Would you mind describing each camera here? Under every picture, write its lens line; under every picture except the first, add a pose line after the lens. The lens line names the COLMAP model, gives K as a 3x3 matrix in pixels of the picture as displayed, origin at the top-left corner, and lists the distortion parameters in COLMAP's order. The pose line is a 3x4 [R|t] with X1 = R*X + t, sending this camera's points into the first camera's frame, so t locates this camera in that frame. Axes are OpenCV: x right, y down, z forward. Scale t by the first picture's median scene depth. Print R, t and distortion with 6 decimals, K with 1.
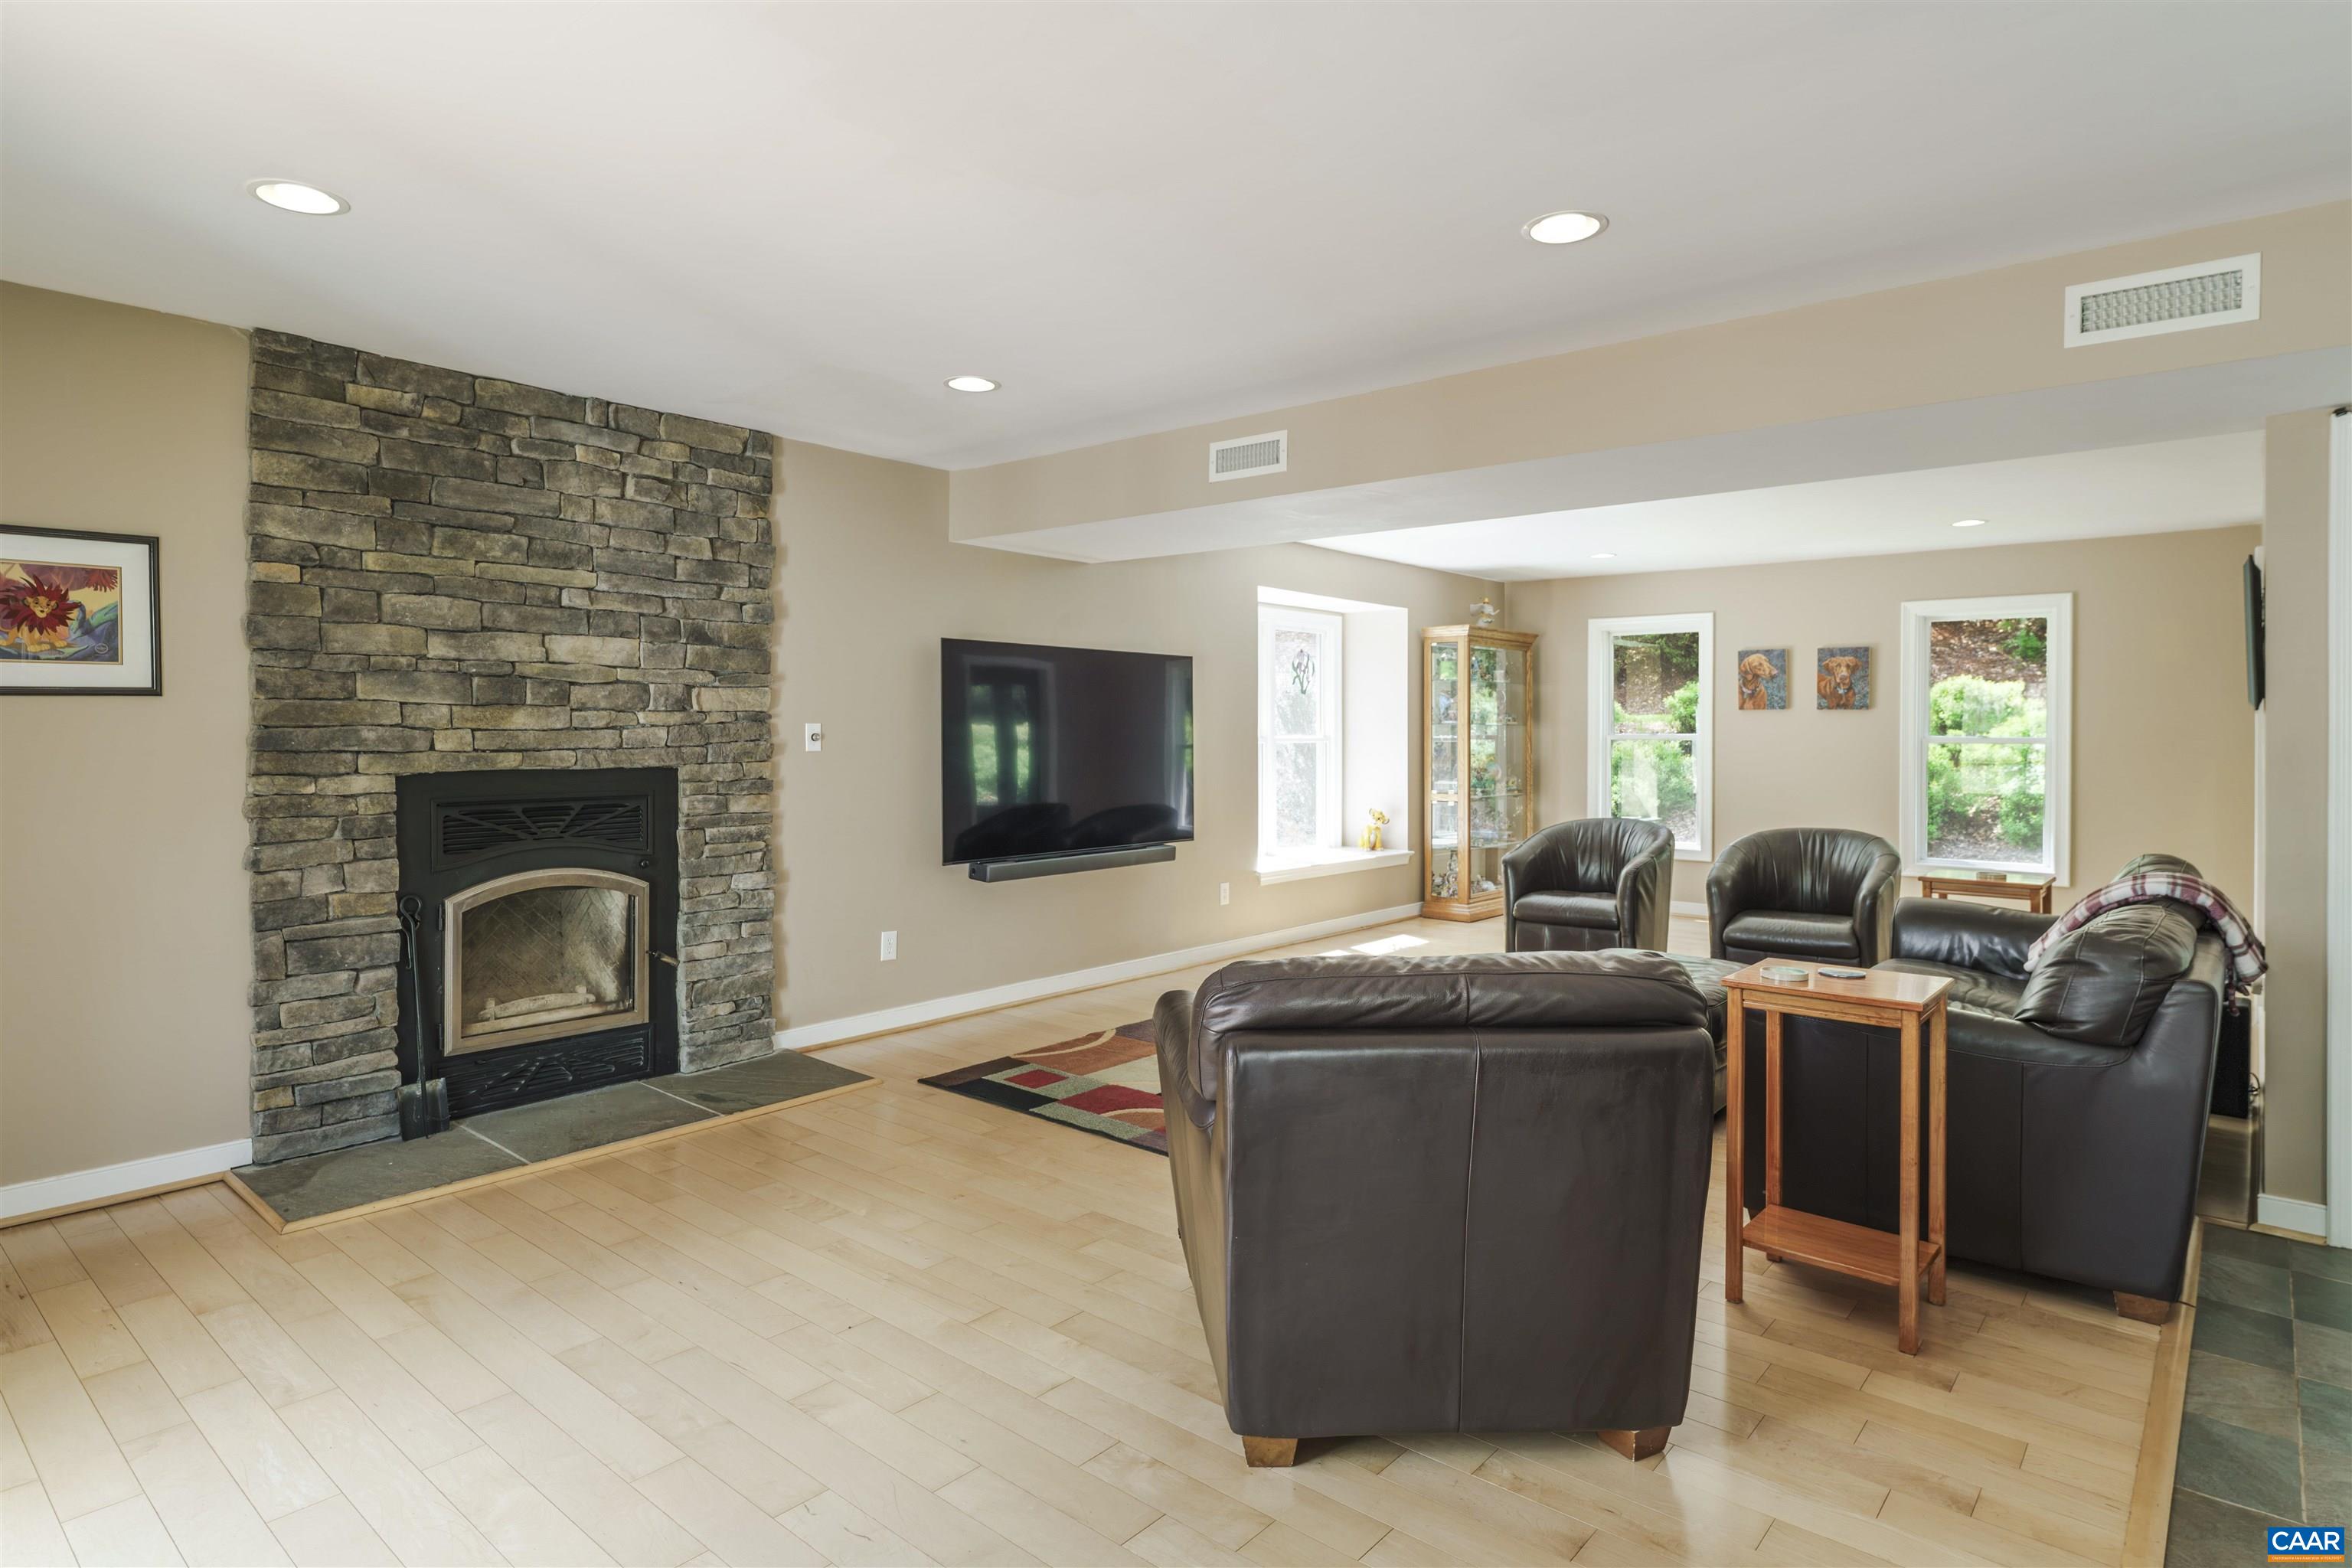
lens RADIAL K [[1240.6, 0, 1172.0], [0, 1240.6, 764.3], [0, 0, 1]] dist [-0.000580, -0.002465]
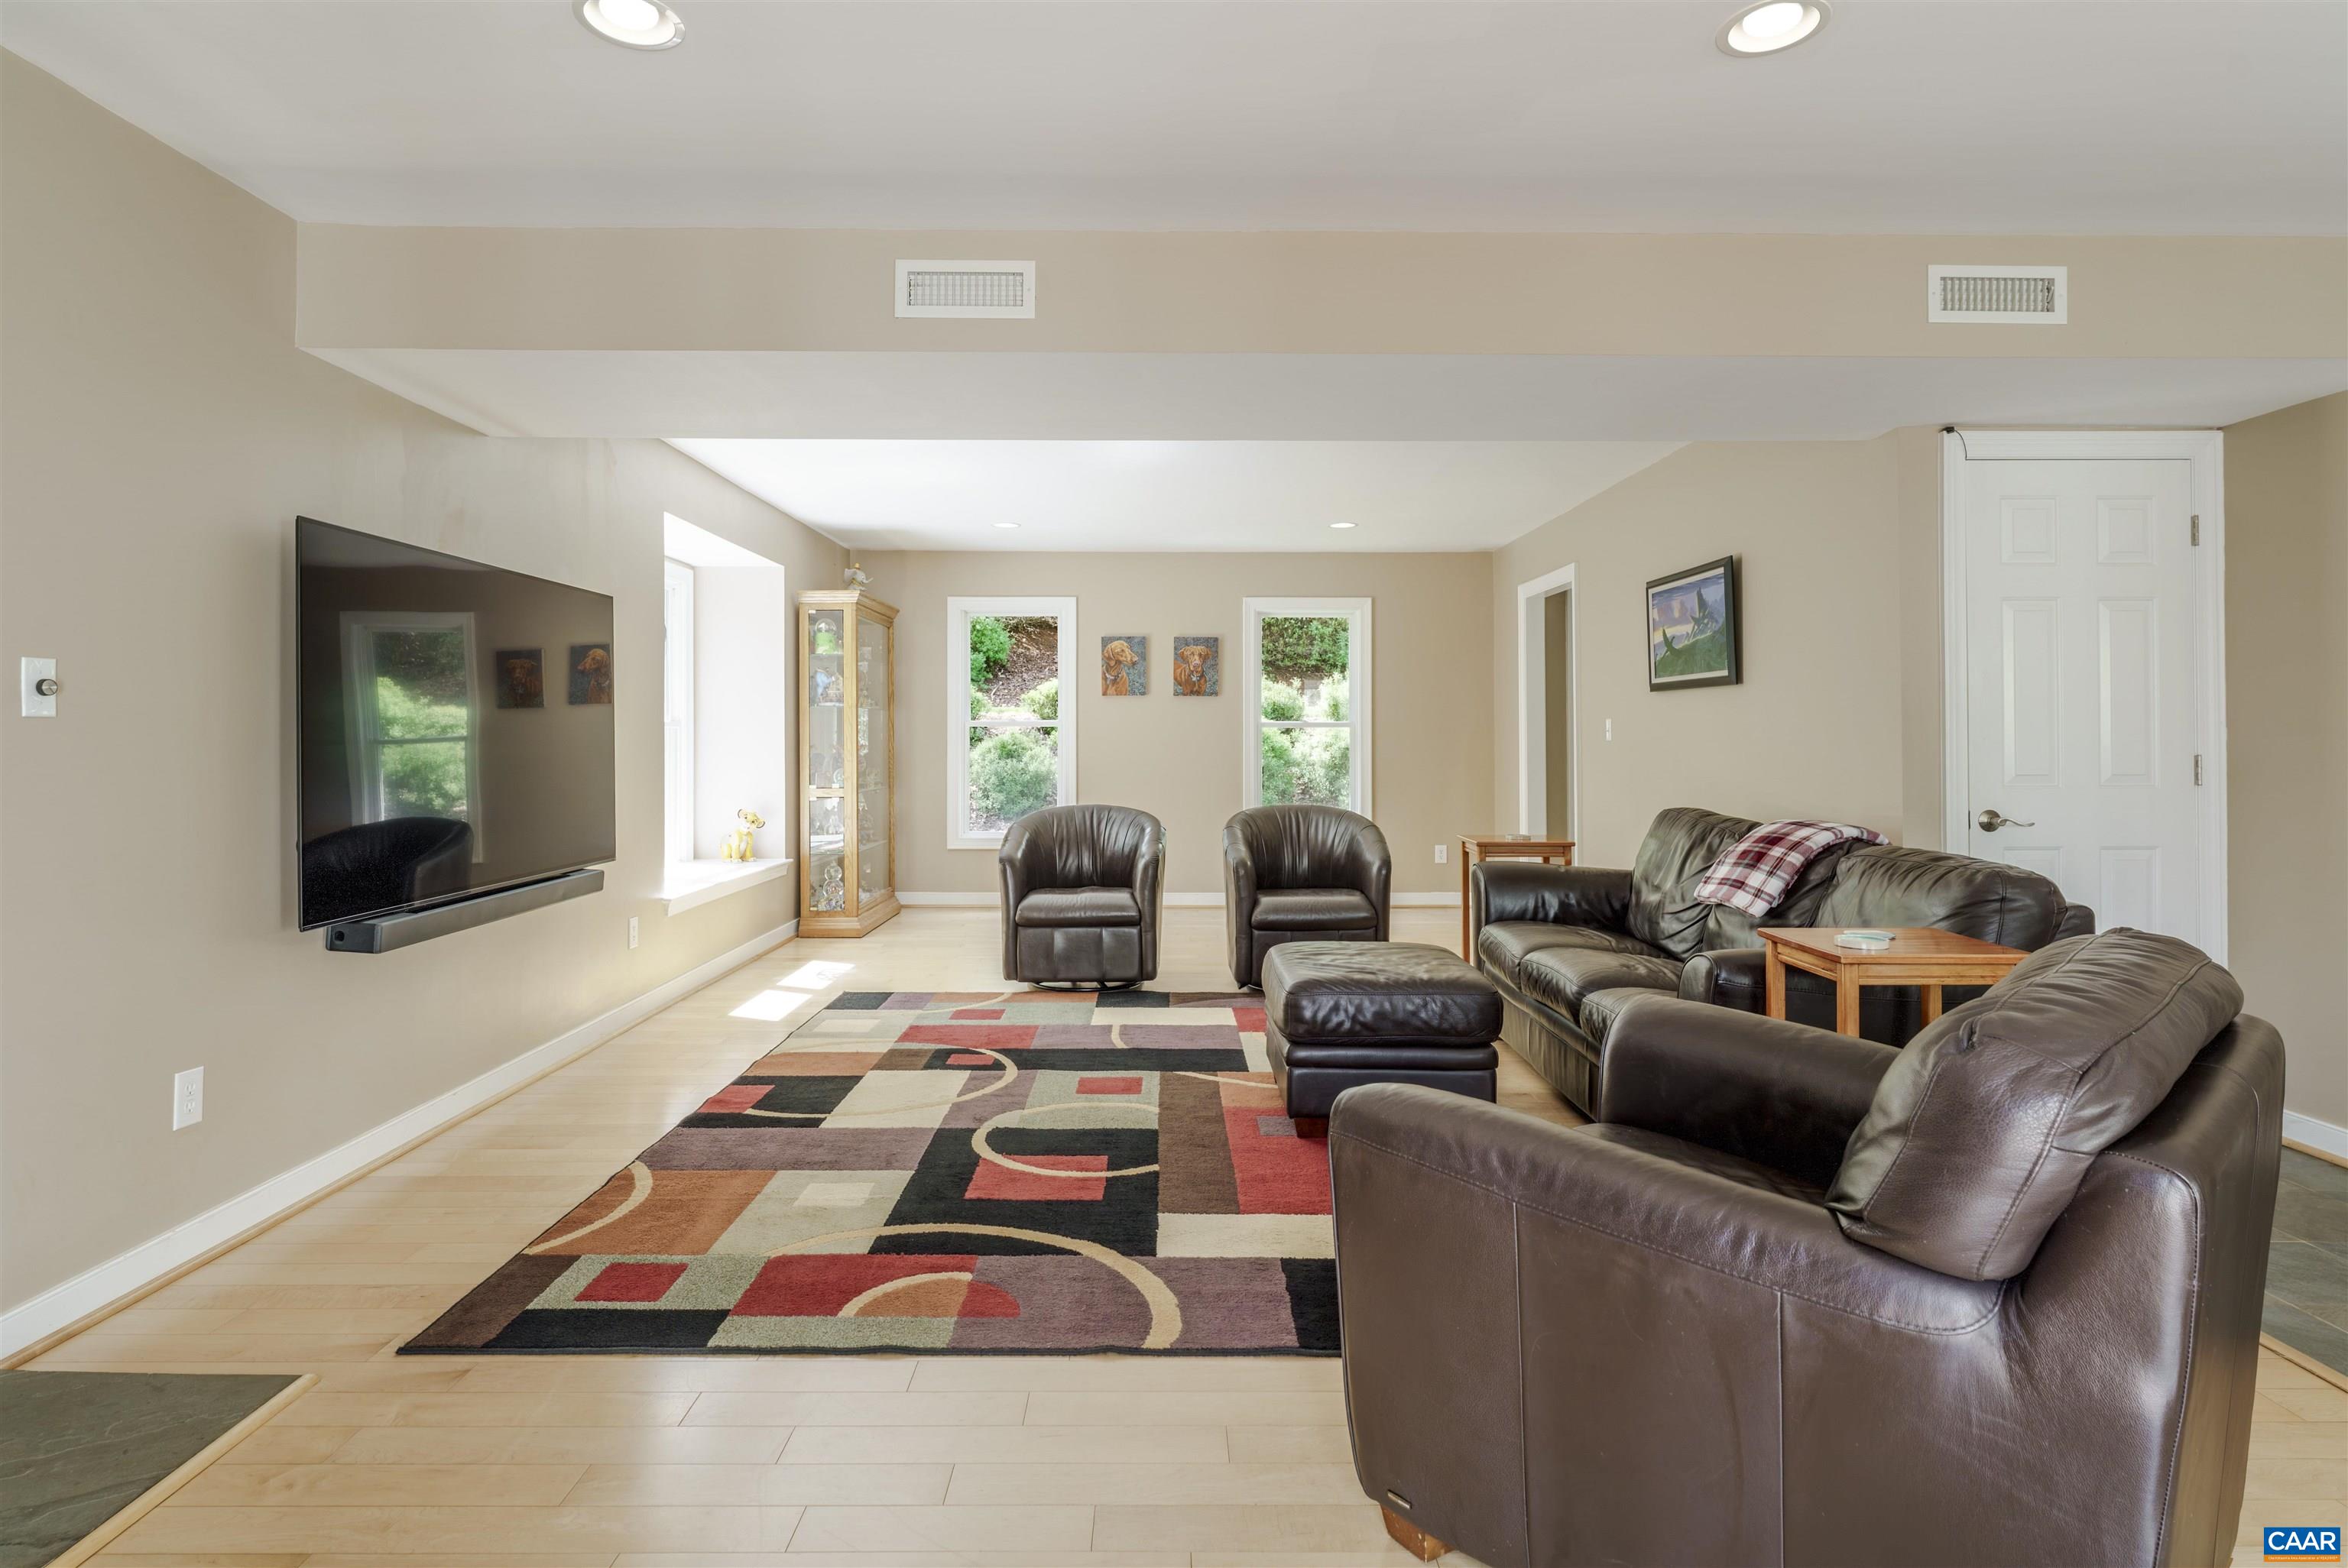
lens RADIAL K [[1238.4, 0, 1202.4], [0, 1238.4, 743.0], [0, 0, 1]] dist [-0.000580, -0.002465]
pose [[0.756204, -0.008414, 0.654282, -0.147659], [0.020540, 0.999730, -0.010884, 0.007681], [-0.654014, 0.021669, 0.756172, 0.200931]]
